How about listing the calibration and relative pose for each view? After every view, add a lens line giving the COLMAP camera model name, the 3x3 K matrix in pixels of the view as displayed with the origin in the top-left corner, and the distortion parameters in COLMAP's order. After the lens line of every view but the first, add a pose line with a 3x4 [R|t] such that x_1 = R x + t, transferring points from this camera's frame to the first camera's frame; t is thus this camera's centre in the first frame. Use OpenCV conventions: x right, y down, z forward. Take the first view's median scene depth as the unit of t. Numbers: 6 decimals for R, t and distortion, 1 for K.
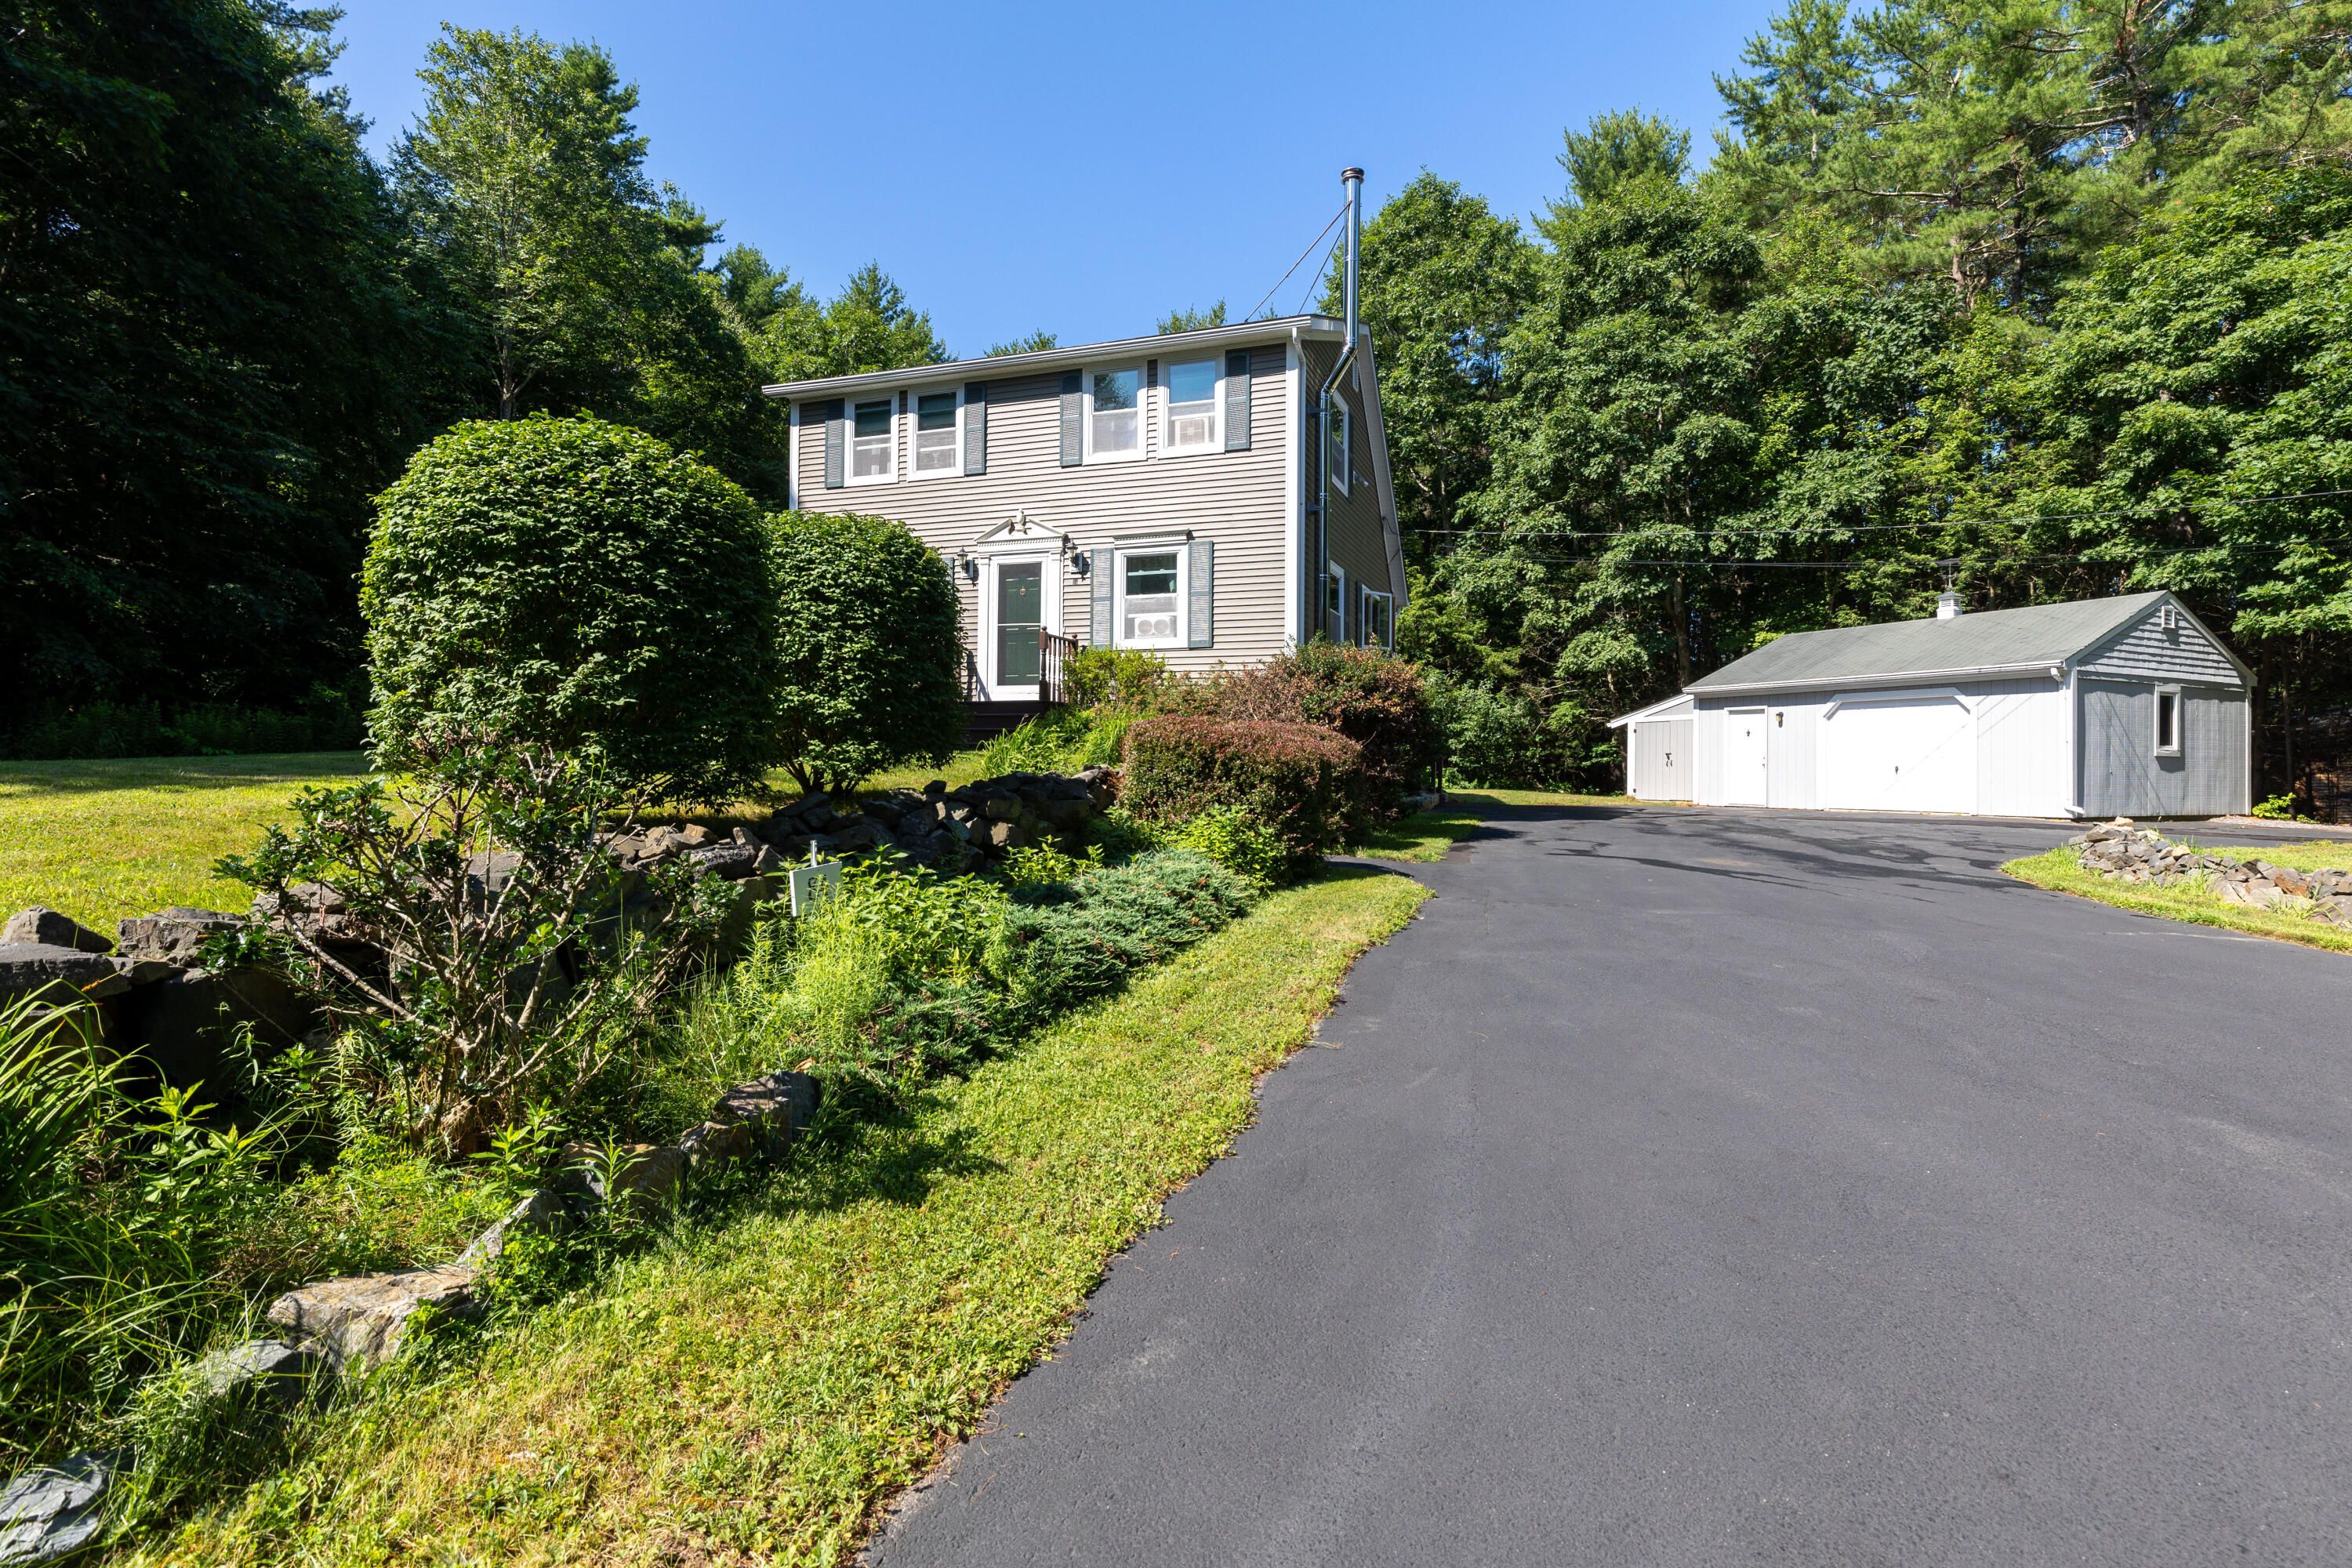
lens RADIAL K [[1165.6, 0, 1156.9], [0, 1165.6, 754.9], [0, 0, 1]] dist [0.000698, -0.001510]
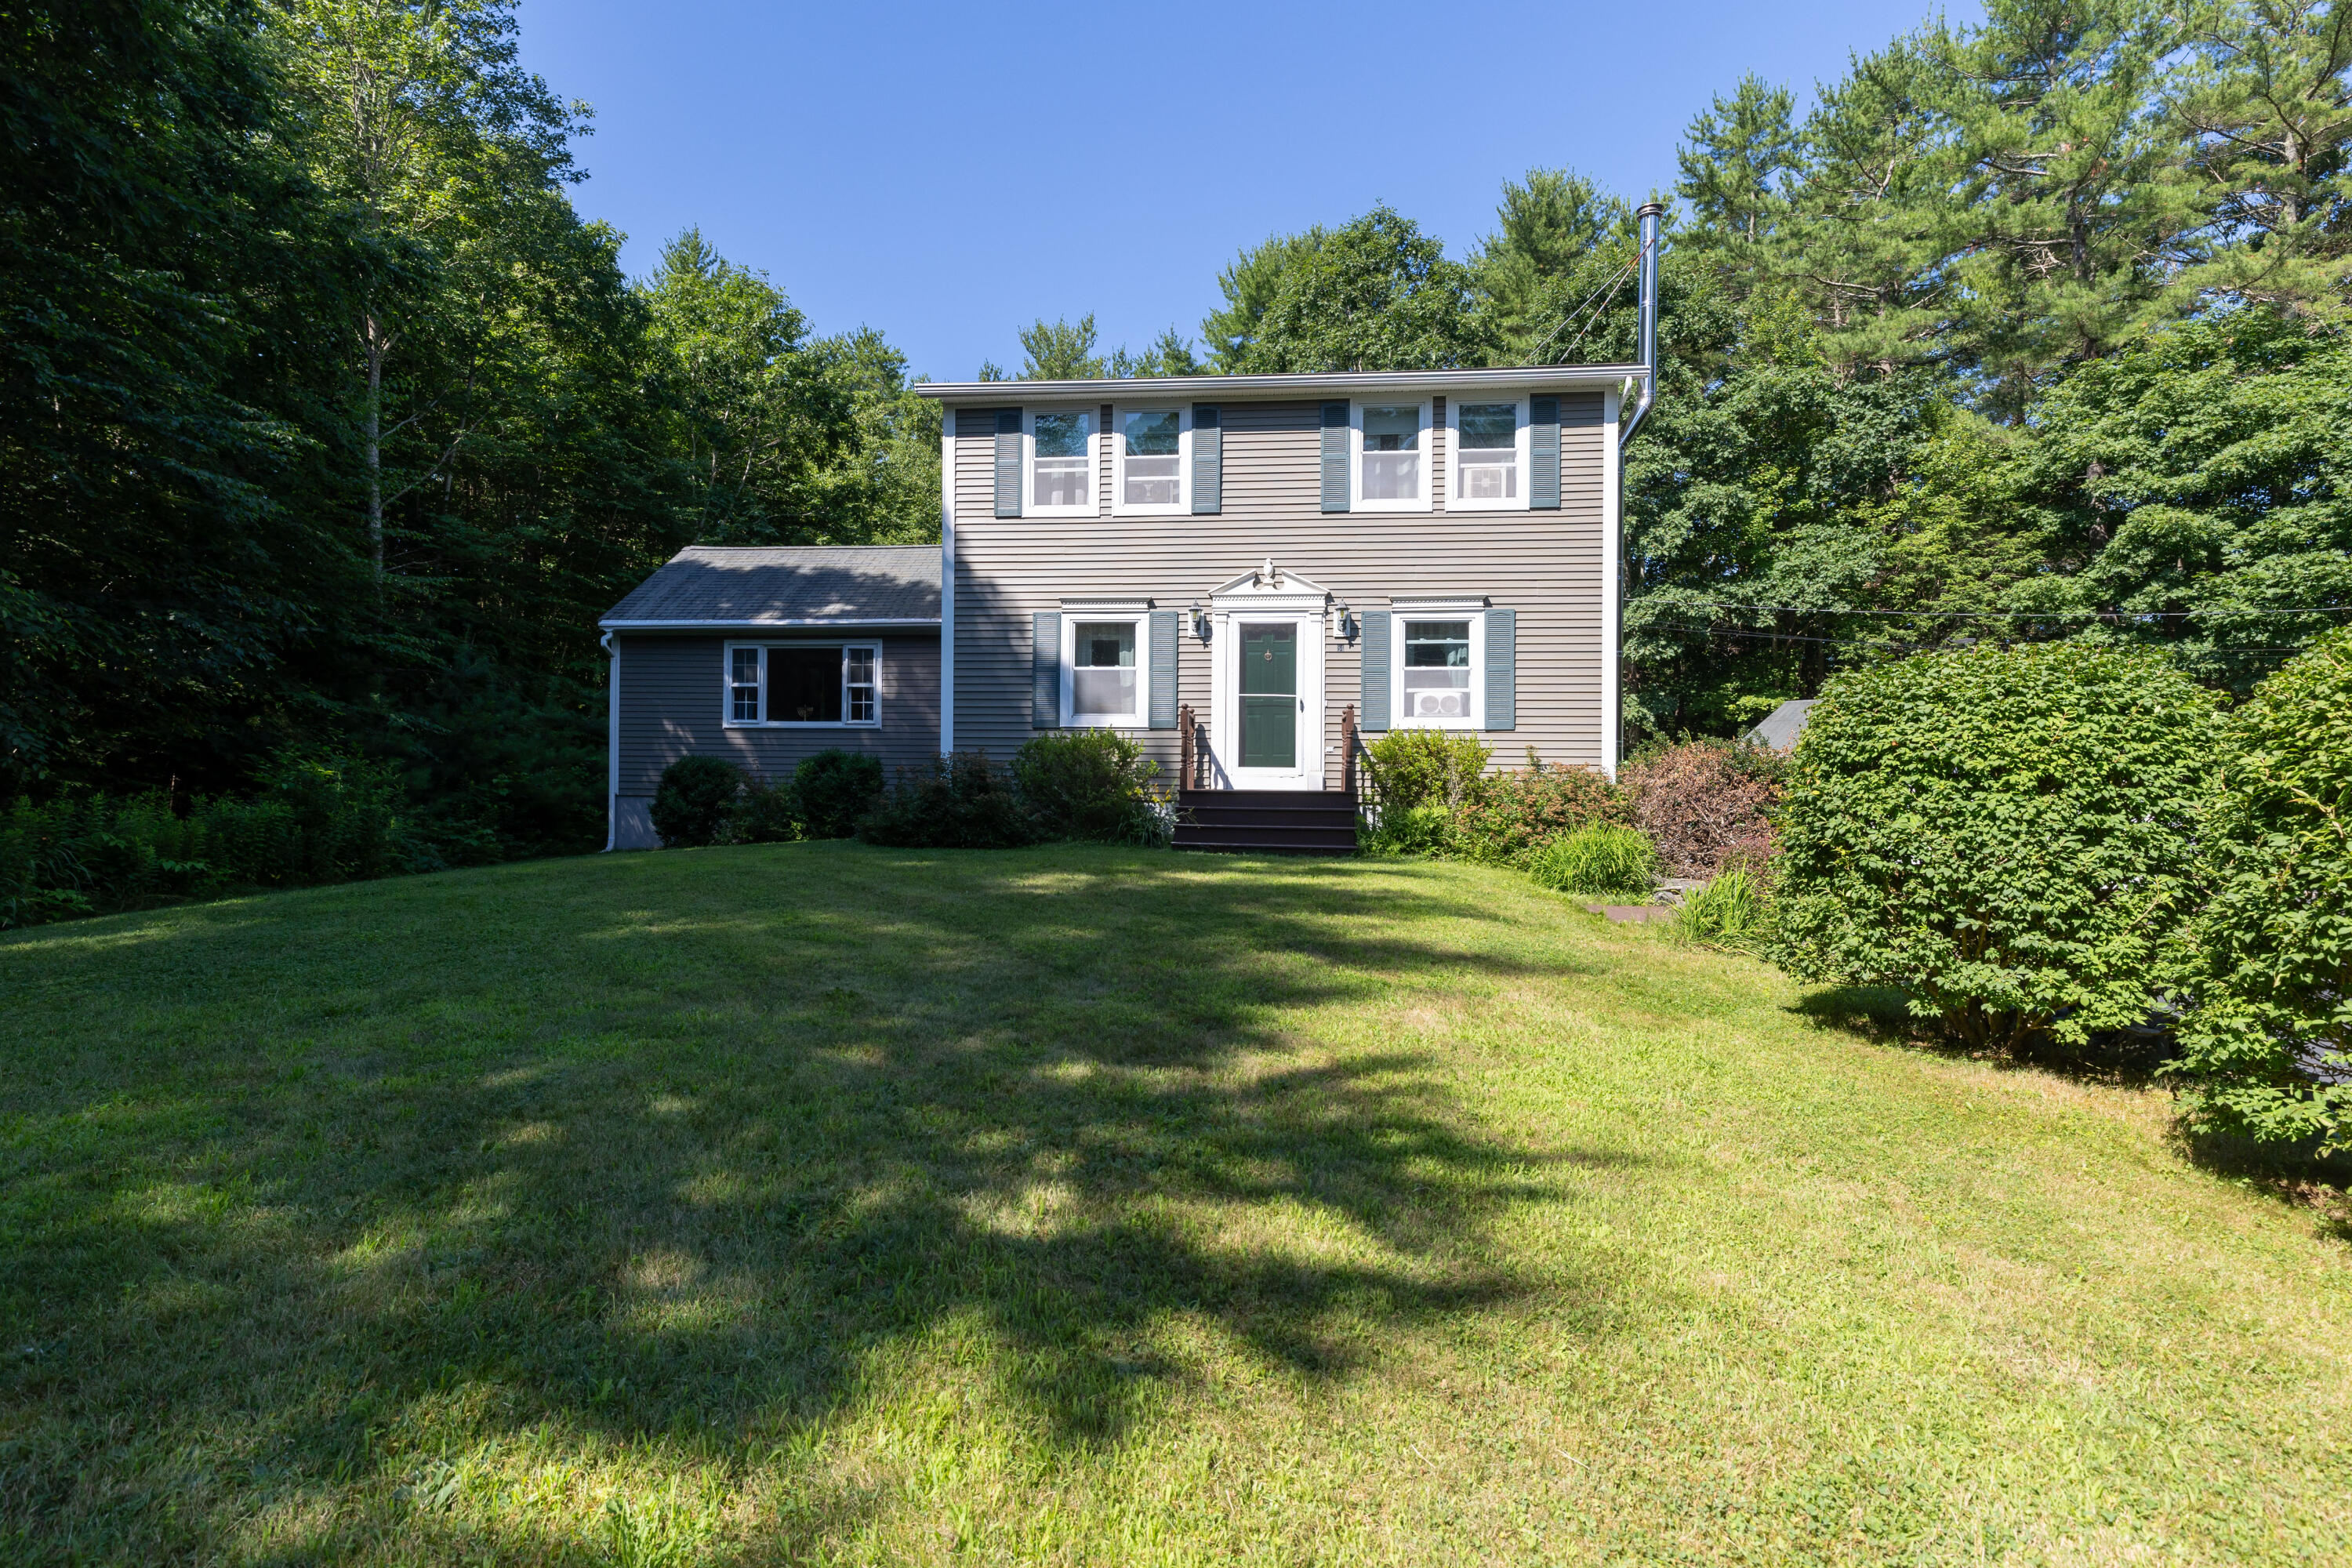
lens RADIAL K [[1165.6, 0, 1180.7], [0, 1165.6, 783.1], [0, 0, 1]] dist [0.000698, -0.001510]
pose [[0.966921, 0.000713, 0.255075, -0.316961], [-0.002366, 0.999978, 0.006175, -0.044018], [-0.255065, -0.006574, 0.966902, 0.164656]]
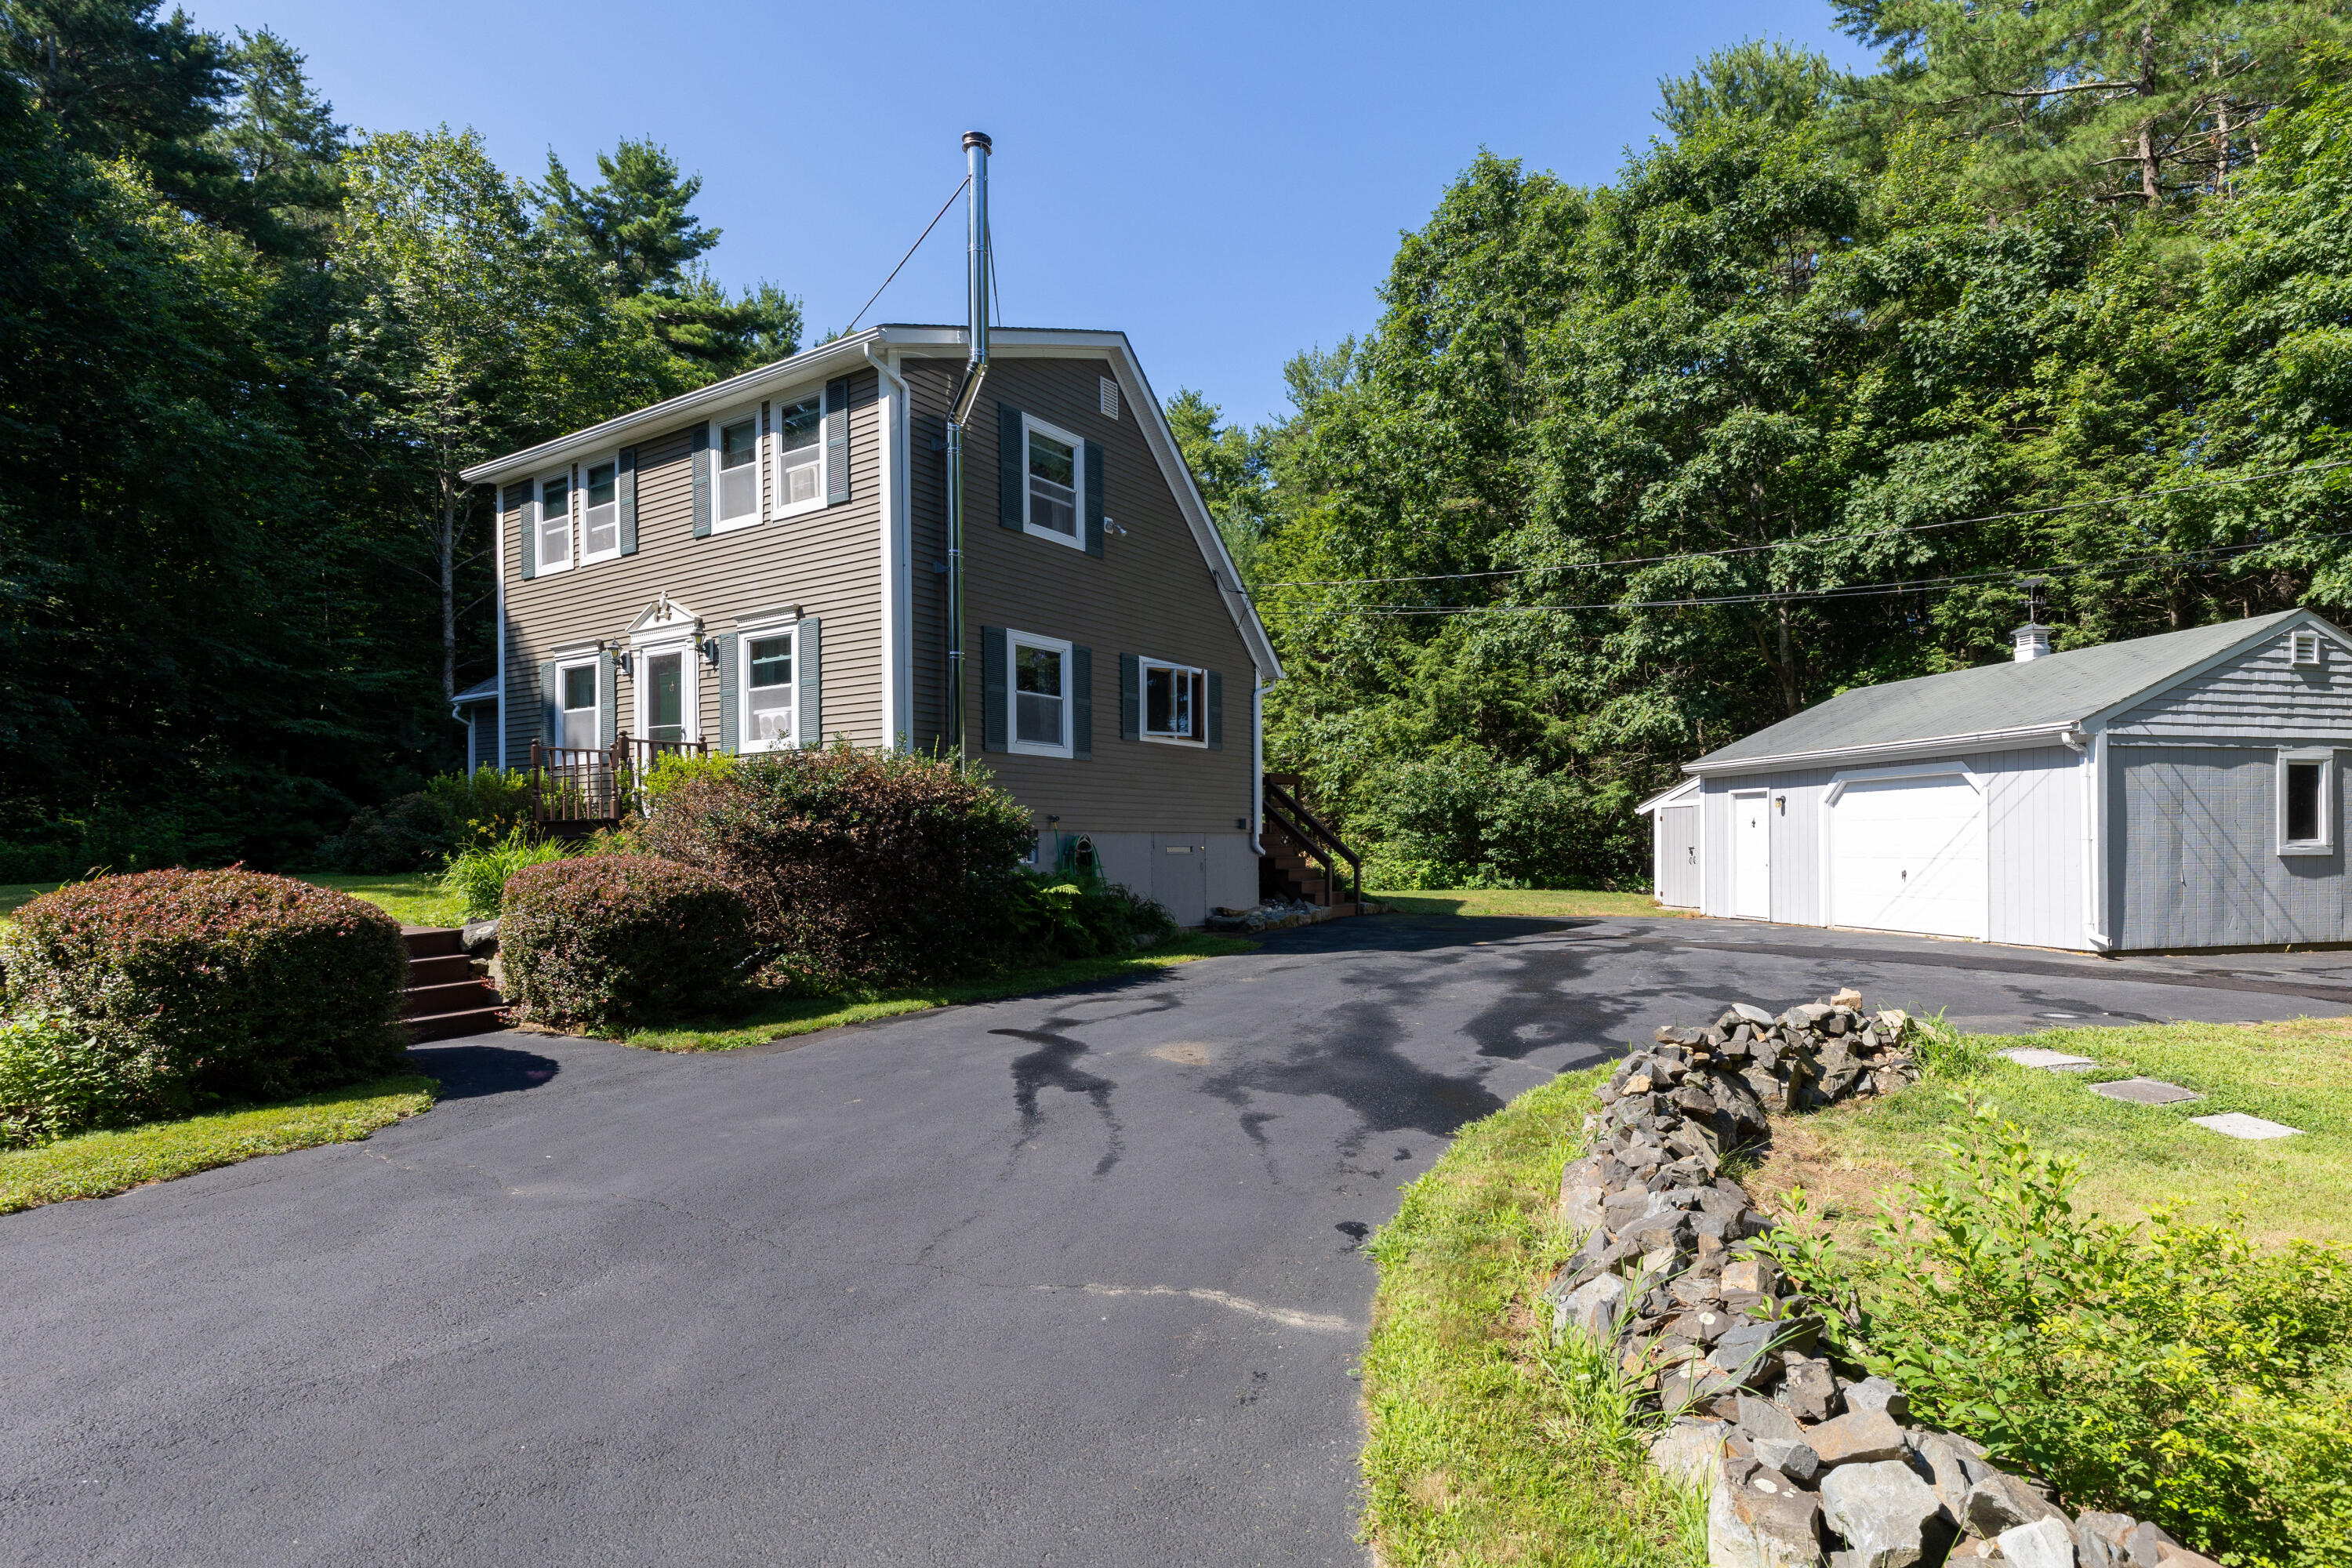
lens RADIAL K [[1165.6, 0, 1264.4], [0, 1165.6, 860.3], [0, 0, 1]] dist [0.000698, -0.001510]
pose [[0.978072, -0.011117, -0.207969, 0.396288], [0.017884, 0.999369, 0.030686, -0.025749], [0.207497, -0.033733, 0.977654, 0.200063]]
